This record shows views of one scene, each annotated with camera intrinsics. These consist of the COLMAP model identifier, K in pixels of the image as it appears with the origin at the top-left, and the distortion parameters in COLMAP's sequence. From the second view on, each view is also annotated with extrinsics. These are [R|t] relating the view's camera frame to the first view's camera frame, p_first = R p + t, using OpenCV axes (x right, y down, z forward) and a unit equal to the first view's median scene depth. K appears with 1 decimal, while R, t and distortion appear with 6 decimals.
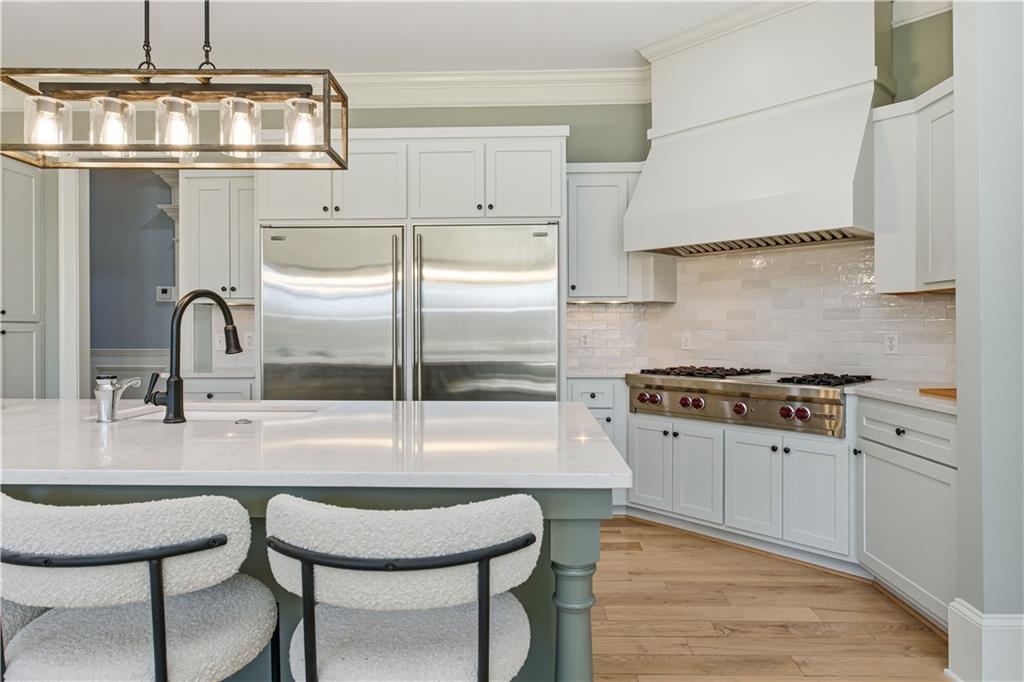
lens RADIAL K [[625.8, 0, 512.0], [0, 625.8, 341.0], [0, 0, 1]] dist [0.060621, 0.000185]
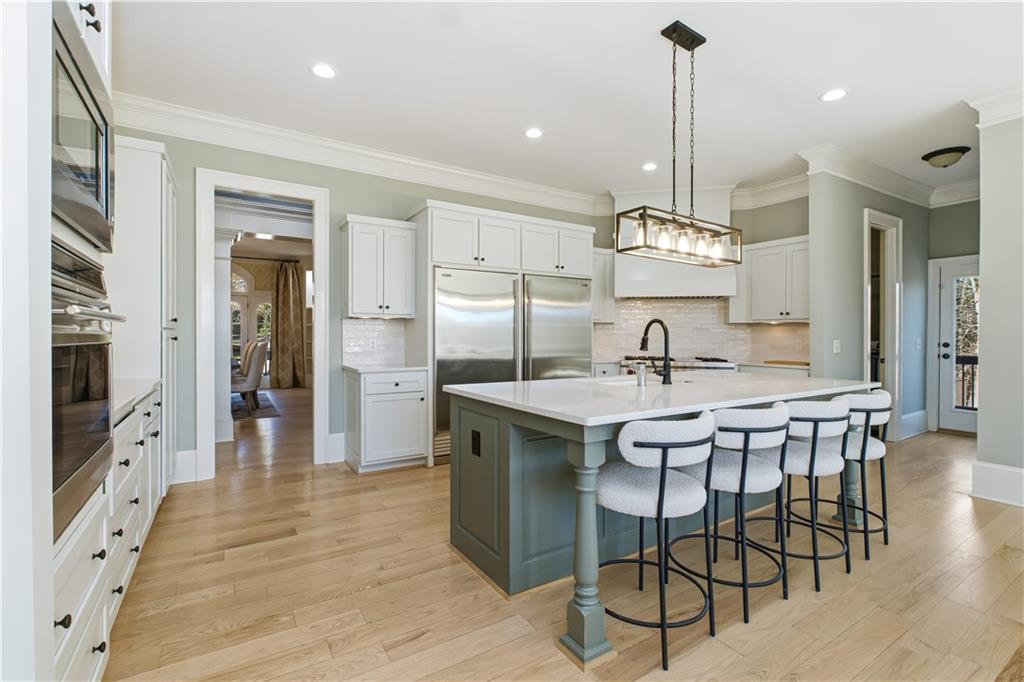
lens RADIAL K [[452.1, 0, 517.3], [0, 452.1, 337.3], [0, 0, 1]] dist [-0.001552, -0.000166]
pose [[0.813559, 0.005226, 0.581459, -0.868260], [0.003535, 0.999897, -0.013933, -0.000698], [-0.581472, 0.013391, 0.813456, 0.050879]]
